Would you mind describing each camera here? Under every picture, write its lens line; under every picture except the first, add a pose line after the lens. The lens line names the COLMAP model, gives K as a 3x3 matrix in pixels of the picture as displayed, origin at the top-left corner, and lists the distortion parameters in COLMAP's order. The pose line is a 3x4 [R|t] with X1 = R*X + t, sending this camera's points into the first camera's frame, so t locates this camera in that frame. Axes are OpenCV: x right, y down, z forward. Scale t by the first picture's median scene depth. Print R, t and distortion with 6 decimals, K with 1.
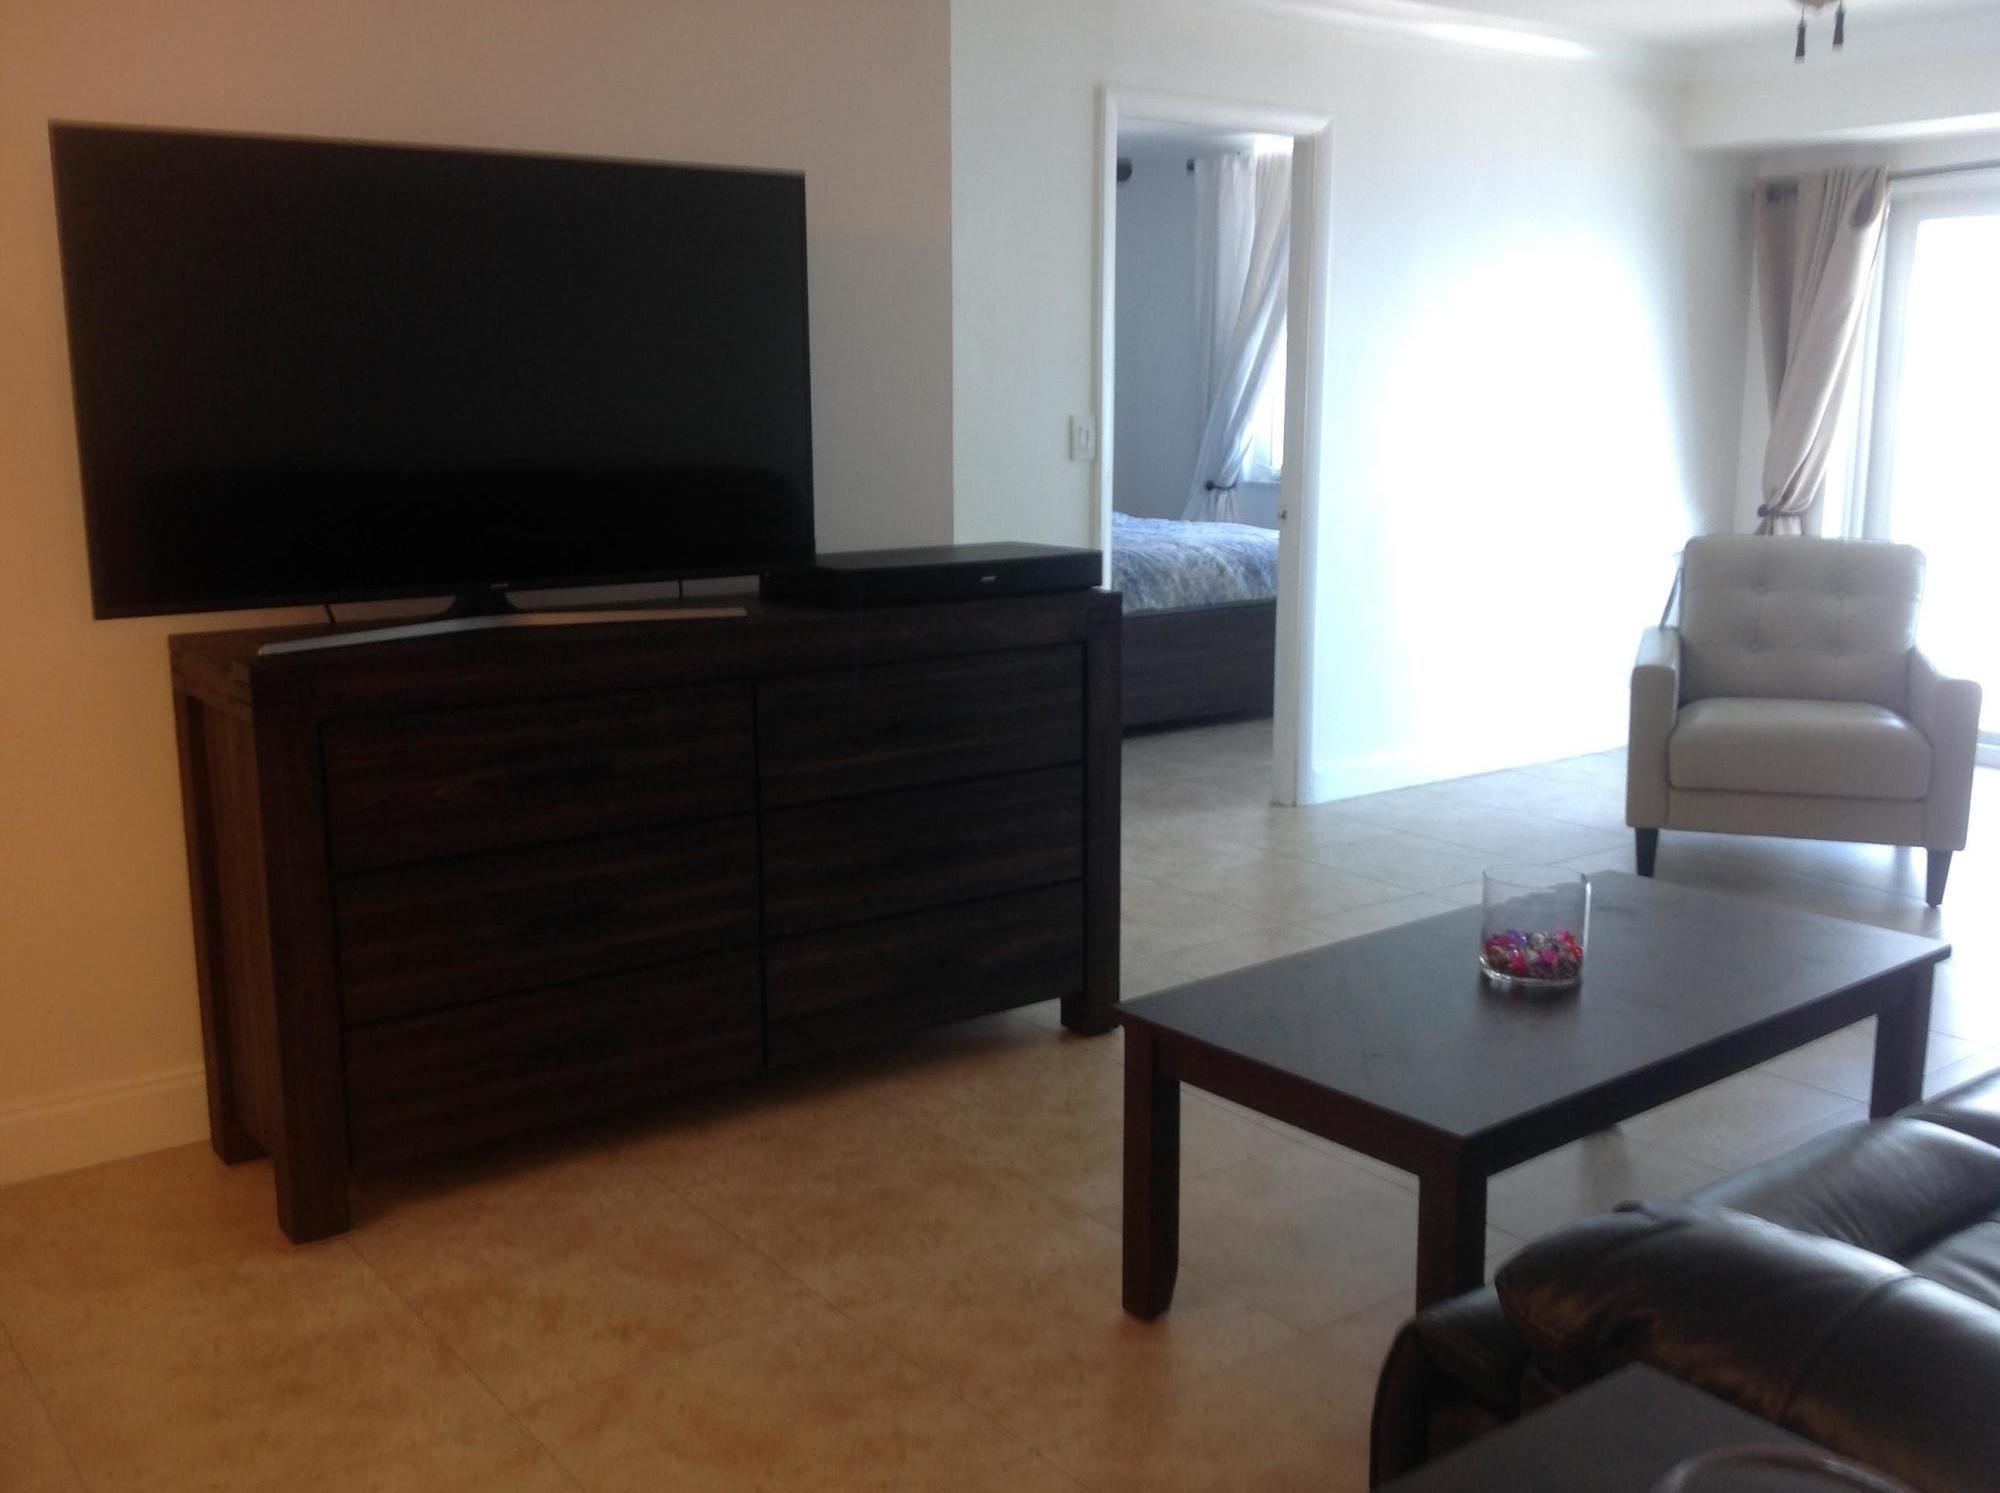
lens RADIAL K [[1866.6, 0, 1000.6], [0, 1866.6, 743.6], [0, 0, 1]] dist [0.031659, 0.000000]
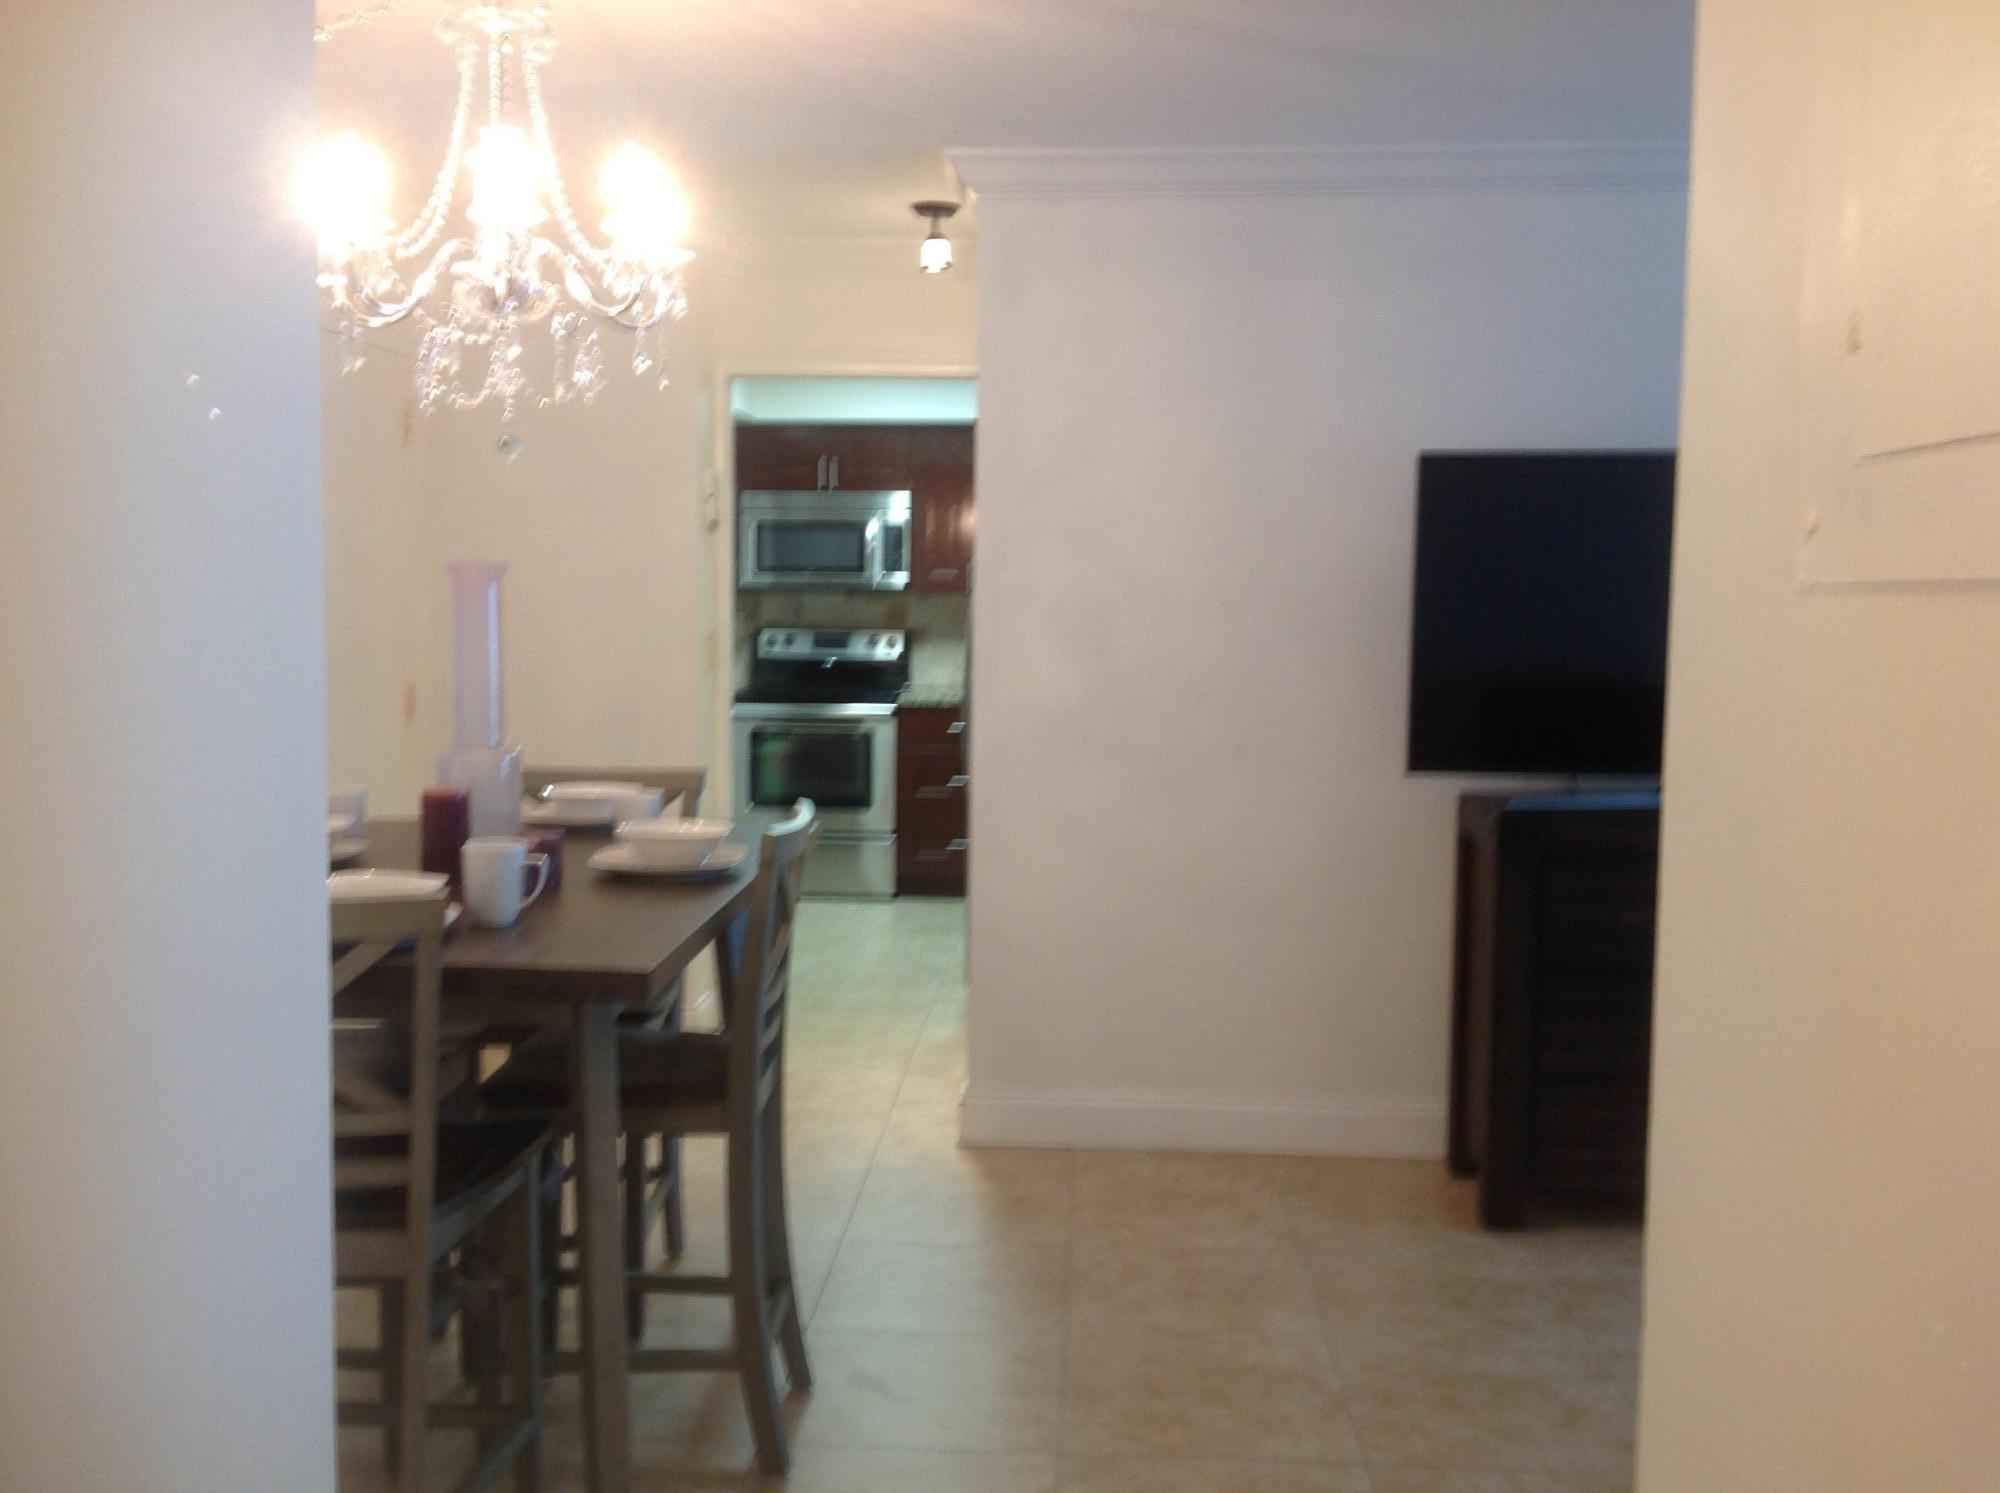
lens RADIAL K [[1866.6, 0, 1004.9], [0, 1866.6, 741.6], [0, 0, 1]] dist [0.031659, 0.000000]
pose [[0.762476, 0.060661, -0.644166, 0.220934], [-0.139056, 0.987694, -0.071584, 0.057831], [0.631897, 0.144156, 0.761528, -0.325114]]
